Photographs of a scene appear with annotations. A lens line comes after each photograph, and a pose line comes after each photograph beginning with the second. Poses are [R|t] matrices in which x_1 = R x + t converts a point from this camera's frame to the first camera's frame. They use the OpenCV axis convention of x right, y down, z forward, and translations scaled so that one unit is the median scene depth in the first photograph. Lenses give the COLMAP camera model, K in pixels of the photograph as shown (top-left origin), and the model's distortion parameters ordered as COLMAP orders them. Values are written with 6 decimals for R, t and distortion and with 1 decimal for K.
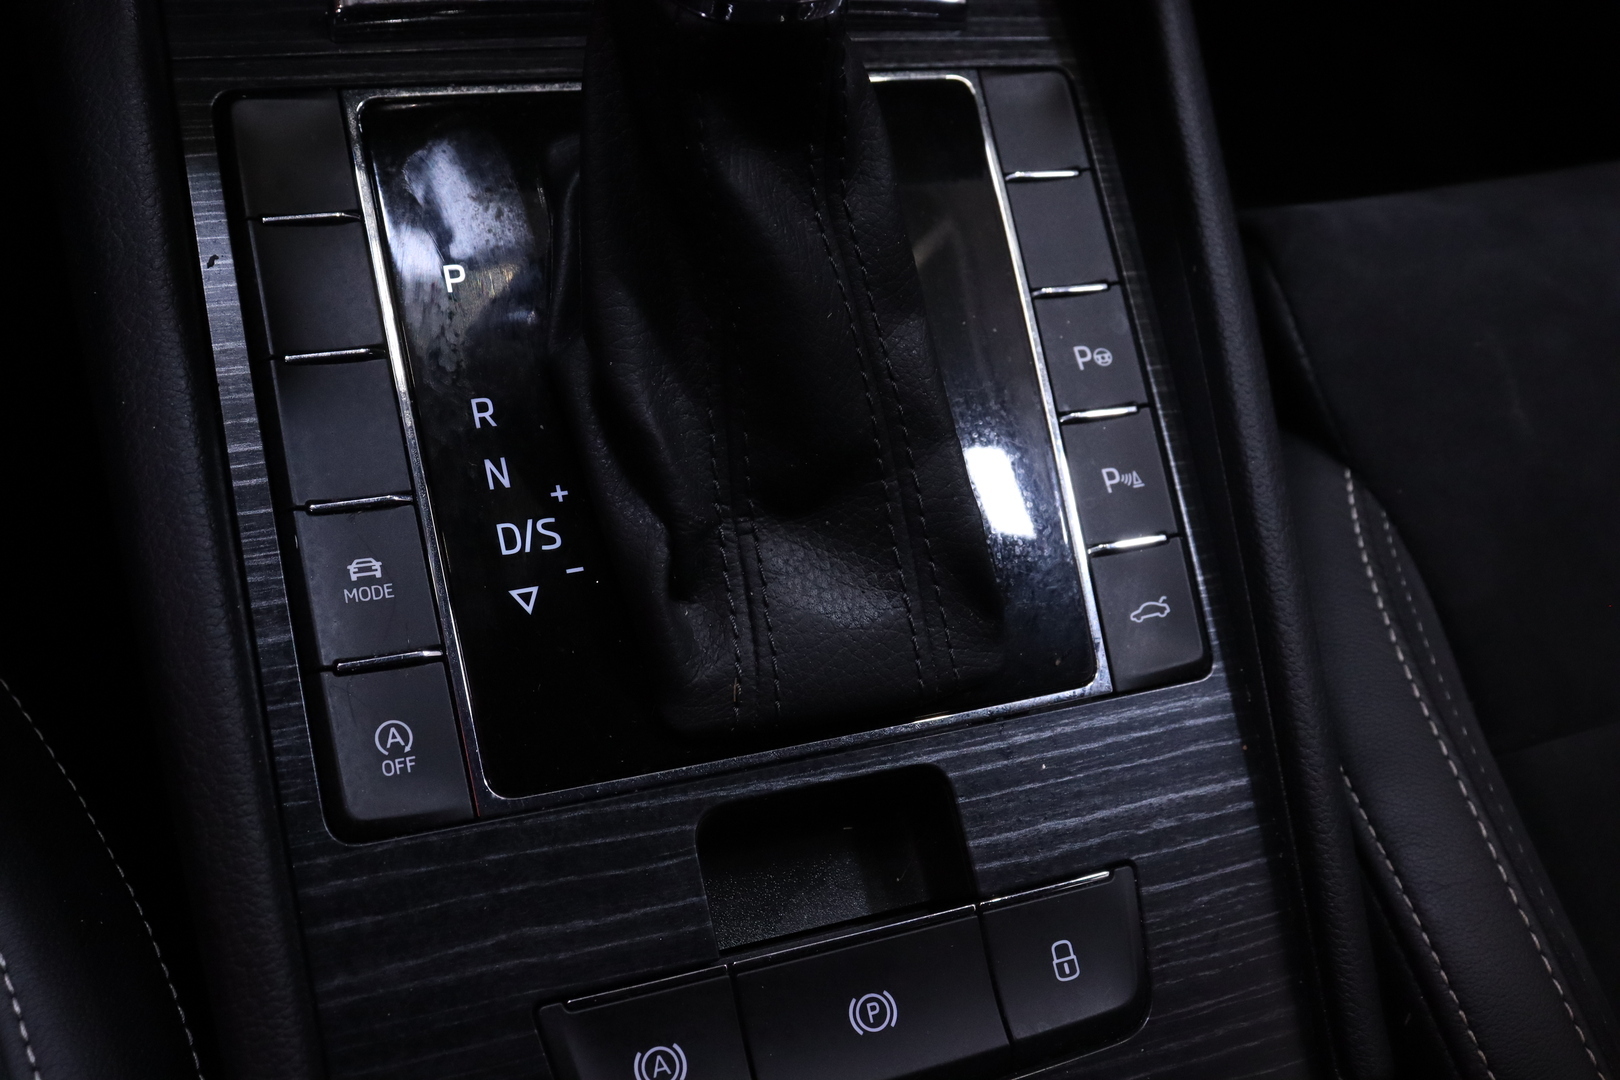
lens RADIAL K [[1539.9, 0, 803.3], [0, 1539.9, 536.2], [0, 0, 1]] dist [-0.152058, 0.164440]
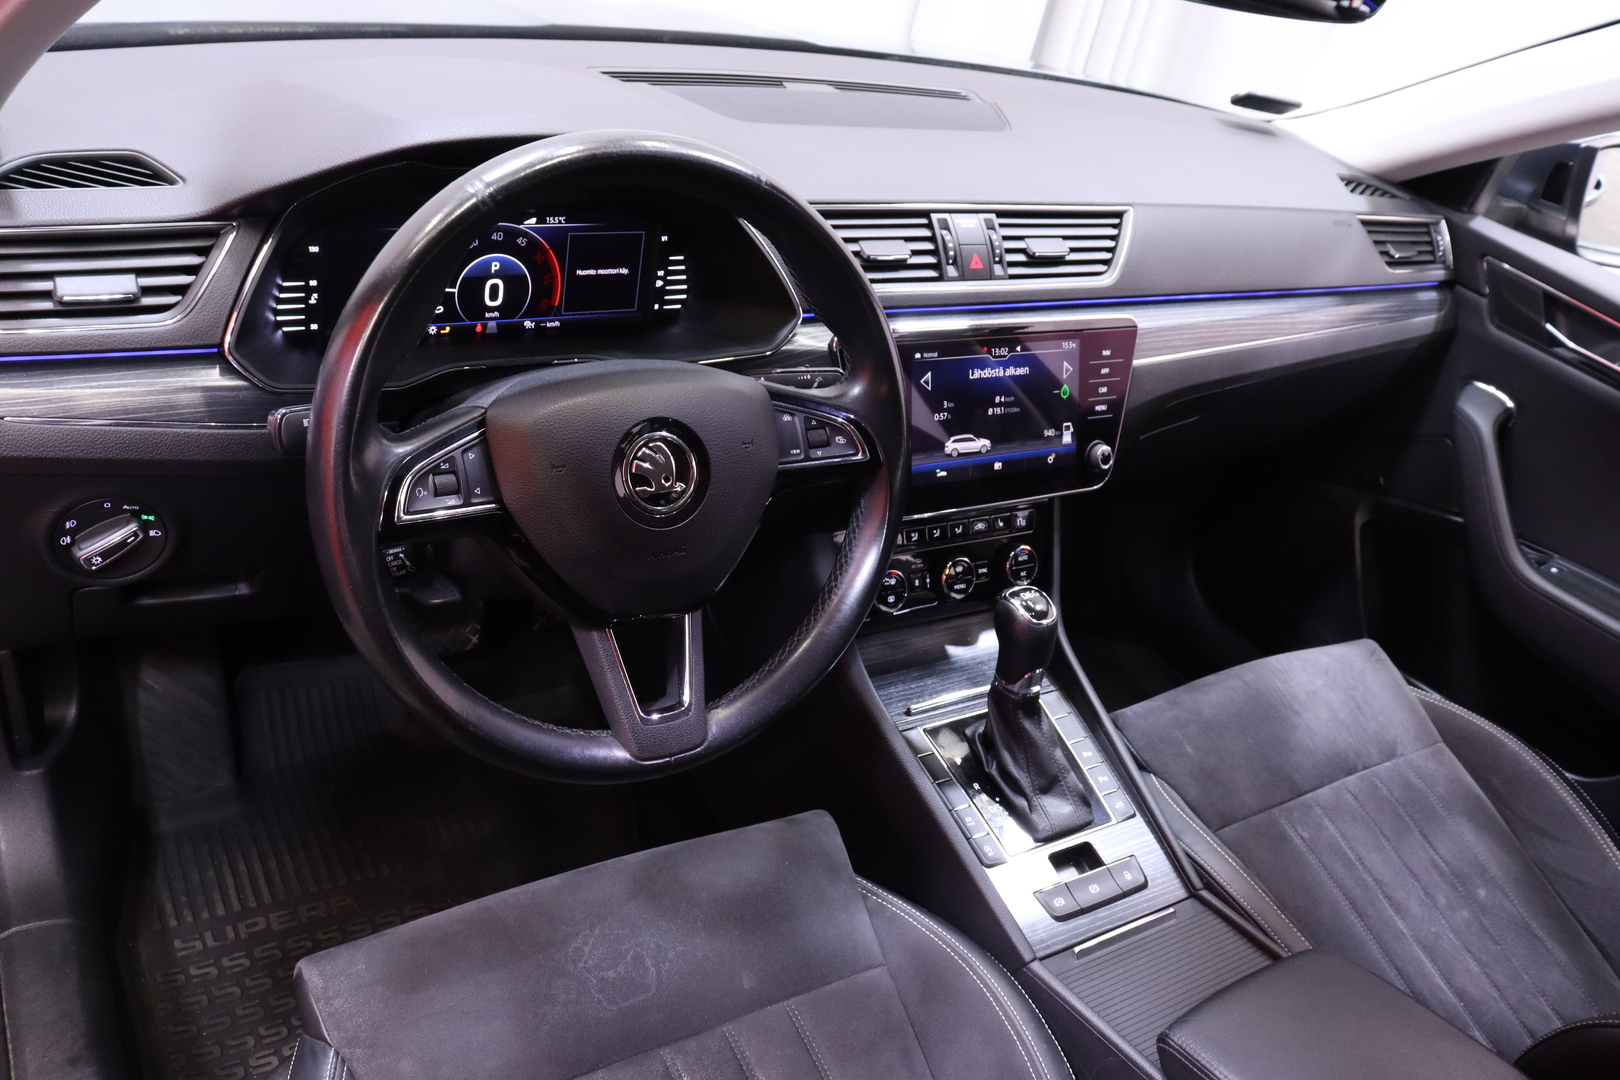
lens RADIAL K [[1314.1, 0, 803.3], [0, 1314.1, 531.4], [0, 0, 1]] dist [-0.186299, 0.144938]
pose [[0.971923, -0.168838, 0.163890, -1.104487], [0.221054, 0.893850, -0.390086, 0.580190], [-0.080632, 0.415362, 0.906076, -2.544535]]
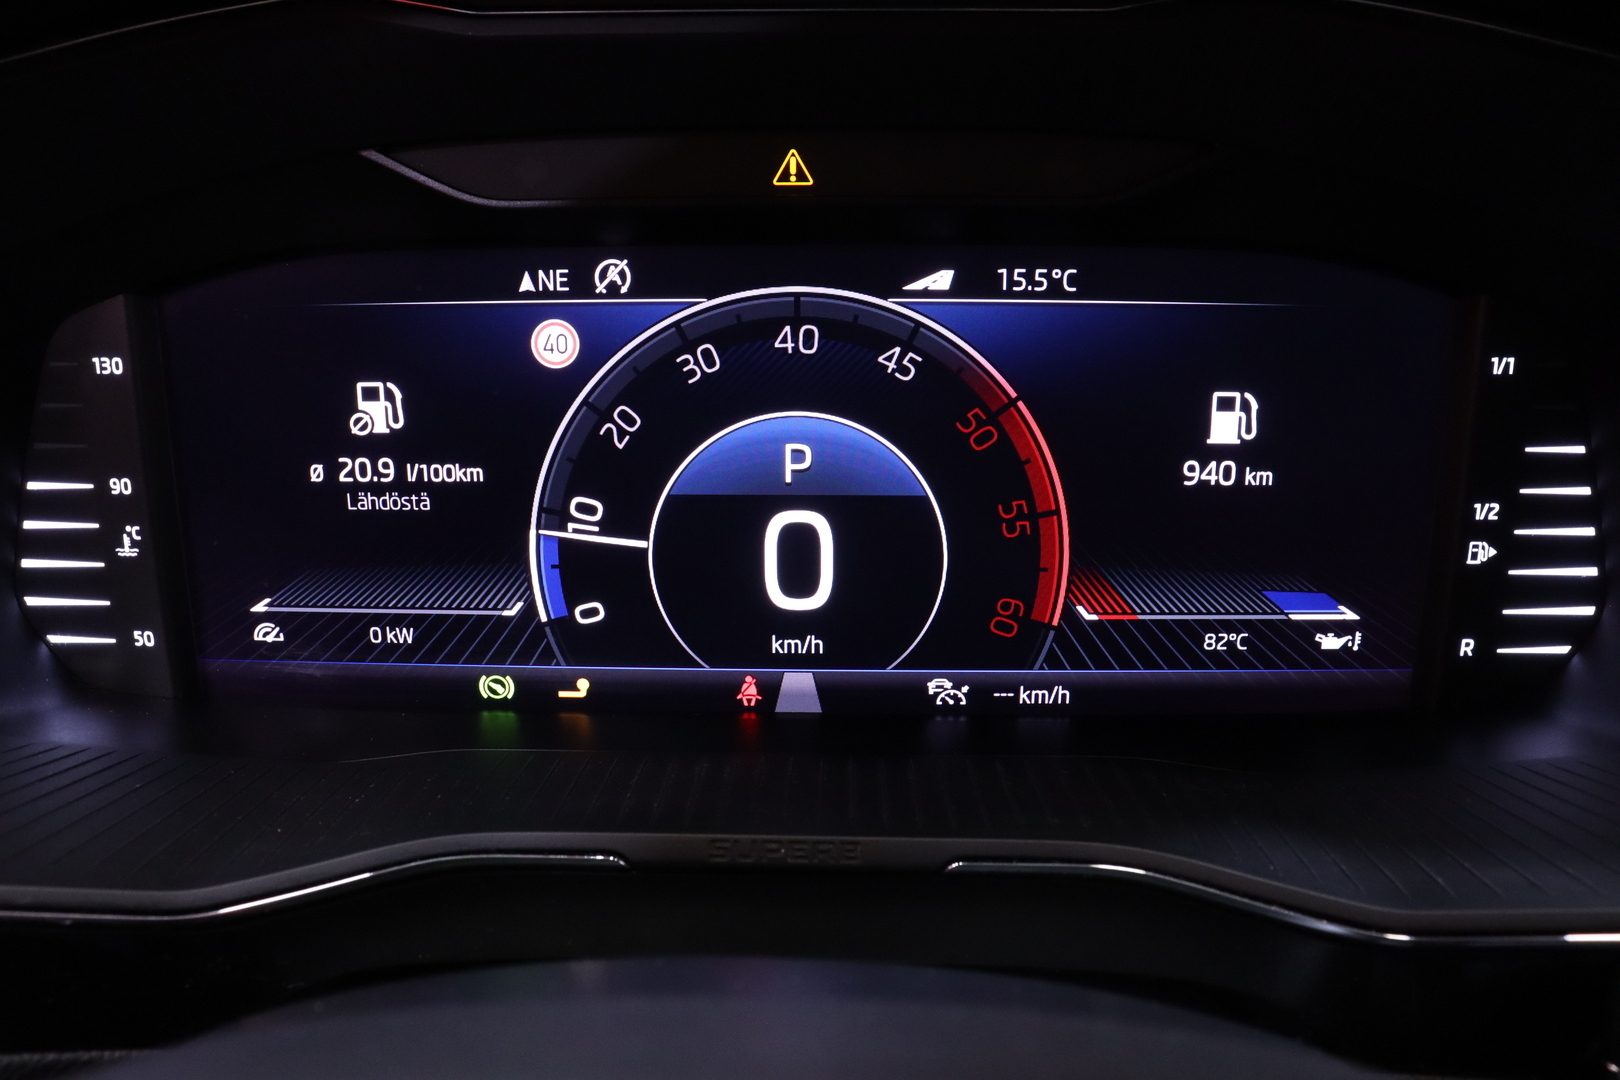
lens RADIAL K [[1314.1, 0, 803.3], [0, 1314.1, 531.4], [0, 0, 1]] dist [-0.186299, 0.144938]
pose [[0.913675, -0.135261, -0.383278, -0.896867], [-0.159395, 0.748216, -0.644024, -0.777601], [0.373886, 0.649521, 0.662066, -0.484105]]
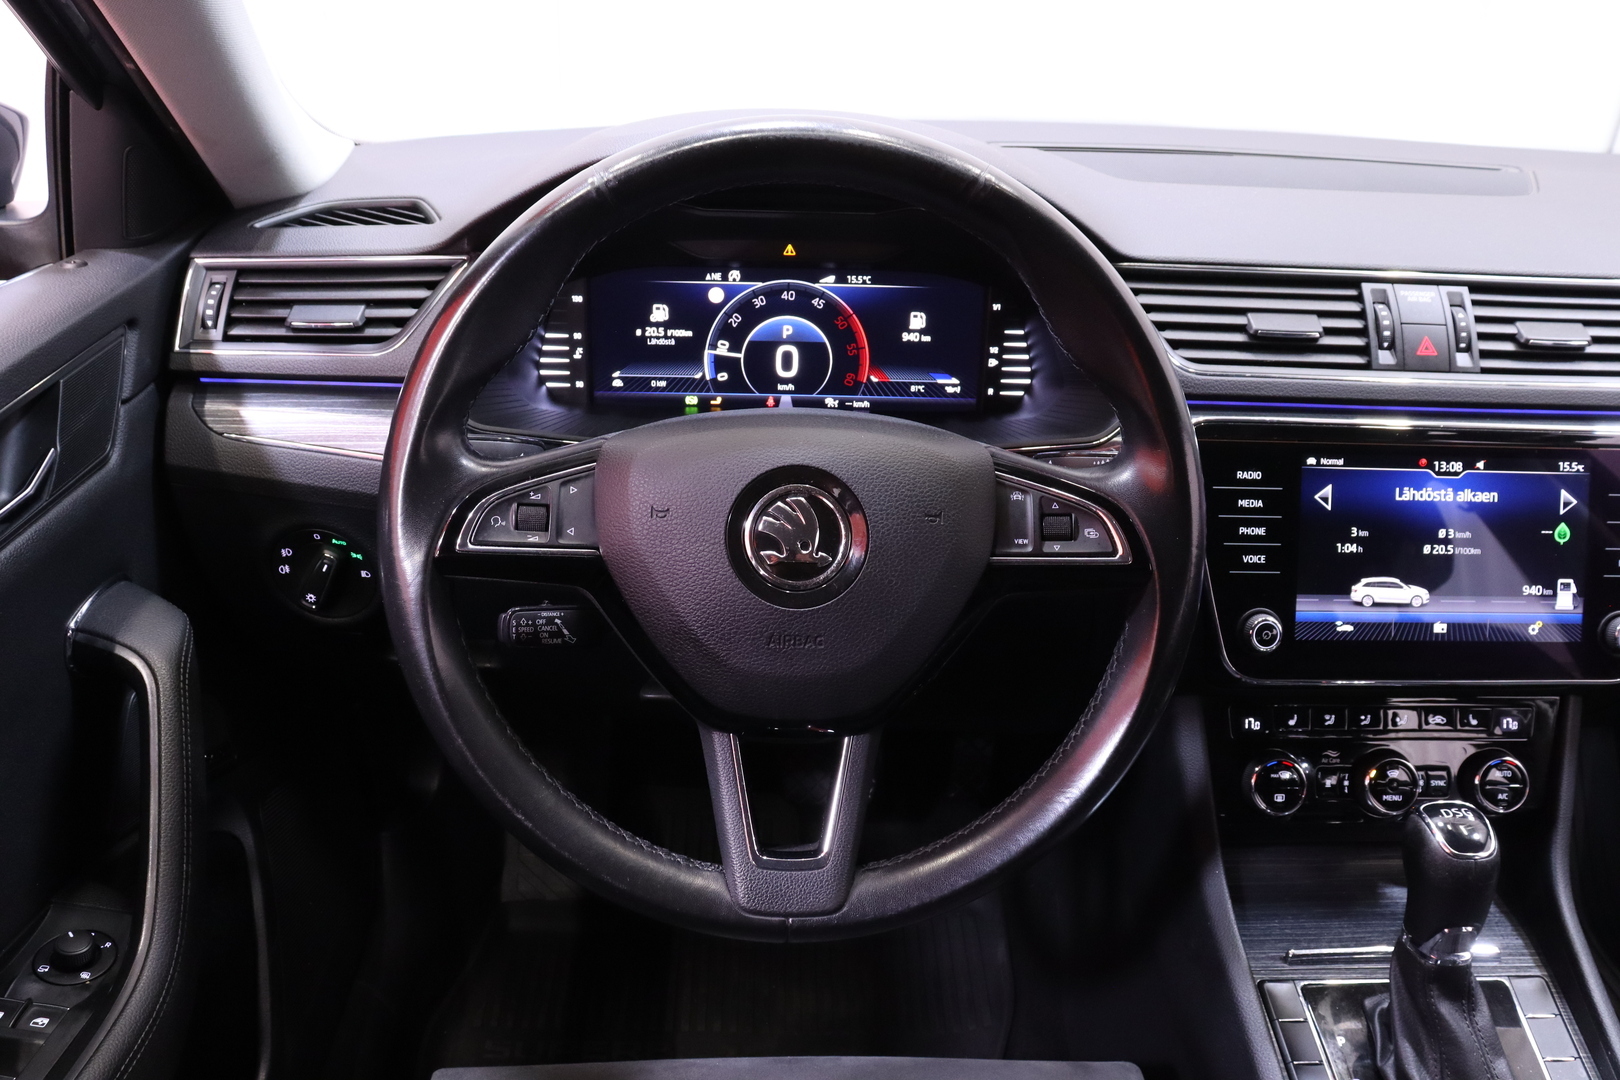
lens RADIAL K [[1314.1, 0, 803.3], [0, 1314.1, 531.4], [0, 0, 1]] dist [-0.186299, 0.144938]
pose [[0.935622, -0.080295, -0.343751, -0.274504], [-0.134089, 0.819961, -0.556493, 0.515284], [0.326546, 0.566760, 0.756407, -1.784468]]
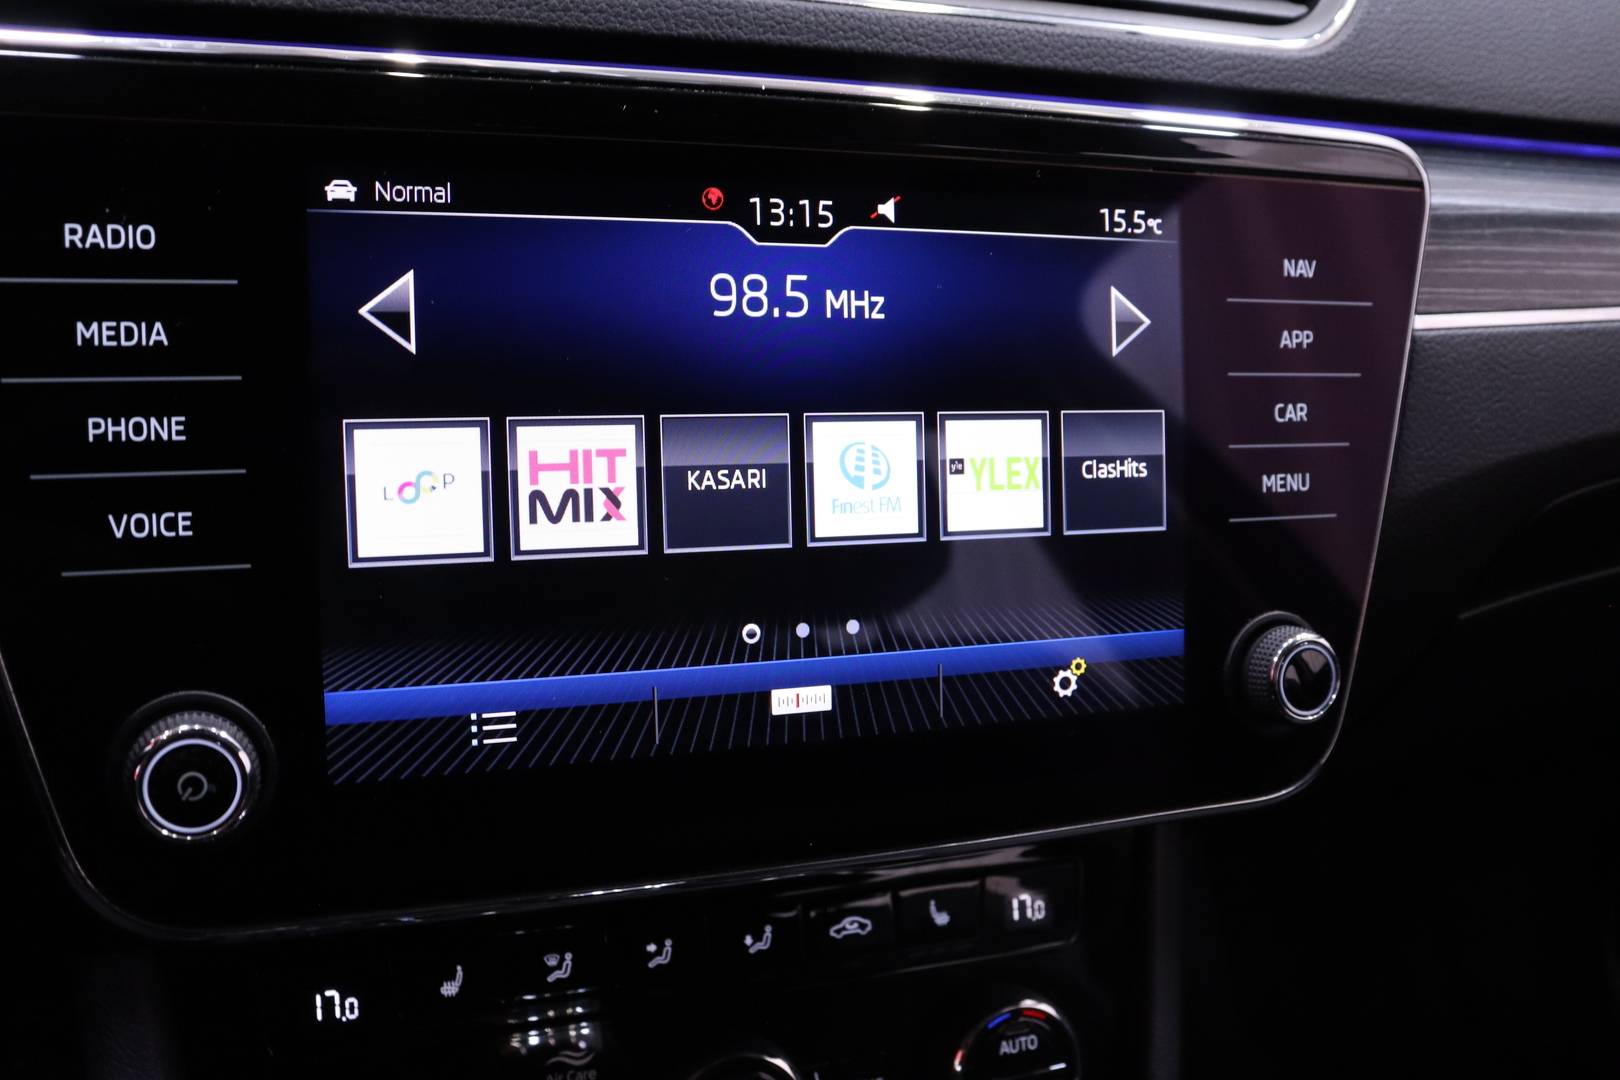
lens RADIAL K [[1539.9, 0, 803.3], [0, 1539.9, 536.2], [0, 0, 1]] dist [-0.152058, 0.164440]
pose [[0.989582, -0.143244, 0.014459, 0.022071], [0.125827, 0.811681, -0.570387, -0.377064], [0.069968, 0.566264, 0.821249, -0.304811]]
